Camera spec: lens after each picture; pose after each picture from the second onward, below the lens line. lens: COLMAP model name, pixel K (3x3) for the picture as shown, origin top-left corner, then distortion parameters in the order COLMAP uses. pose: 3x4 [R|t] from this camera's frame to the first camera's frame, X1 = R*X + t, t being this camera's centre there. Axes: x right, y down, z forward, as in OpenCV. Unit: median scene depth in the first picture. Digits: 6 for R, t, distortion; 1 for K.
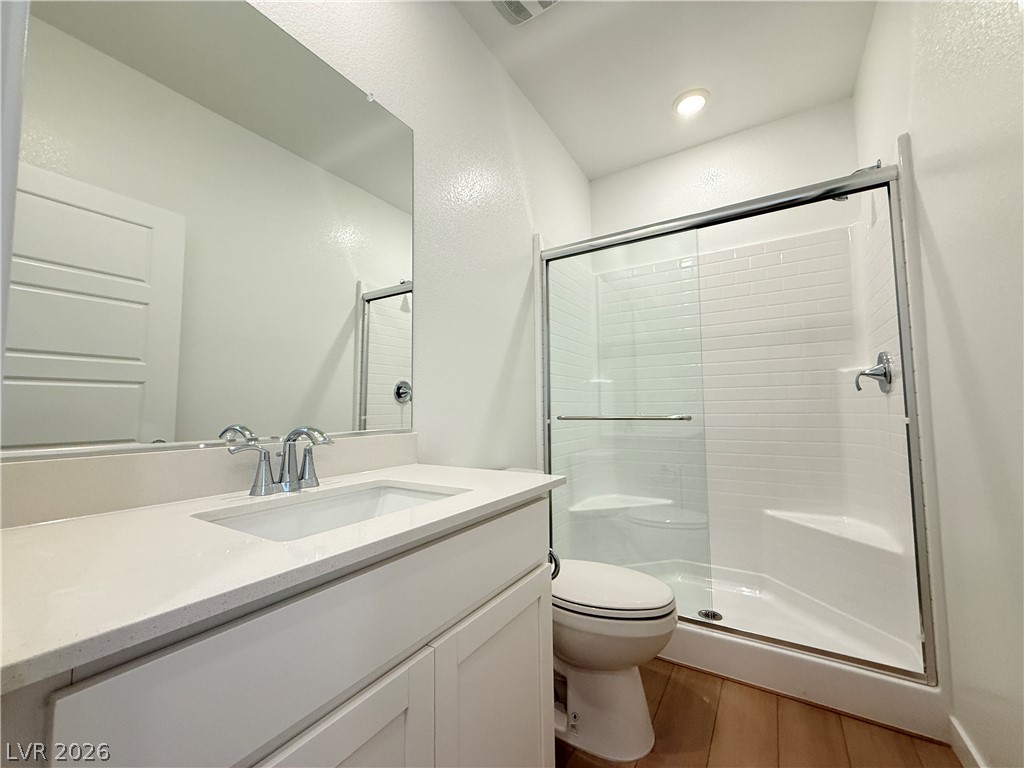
lens RADIAL K [[409.0, 0, 510.9], [0, 409.0, 382.6], [0, 0, 1]] dist [0.000492, 0.000874]
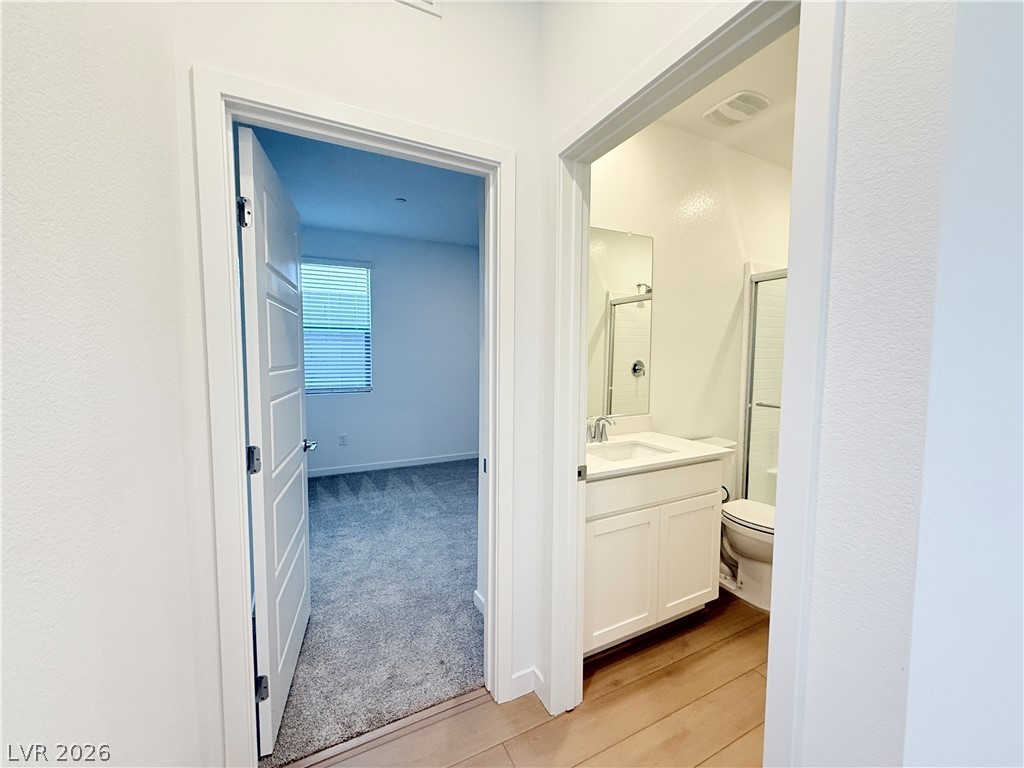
lens RADIAL K [[409.0, 0, 513.7], [0, 409.0, 380.9], [0, 0, 1]] dist [0.000492, 0.000874]
pose [[0.860701, 0.045045, -0.507115, 0.098788], [0.021818, 0.991899, 0.125137, -0.166952], [0.508644, -0.118770, 0.852746, -0.524106]]
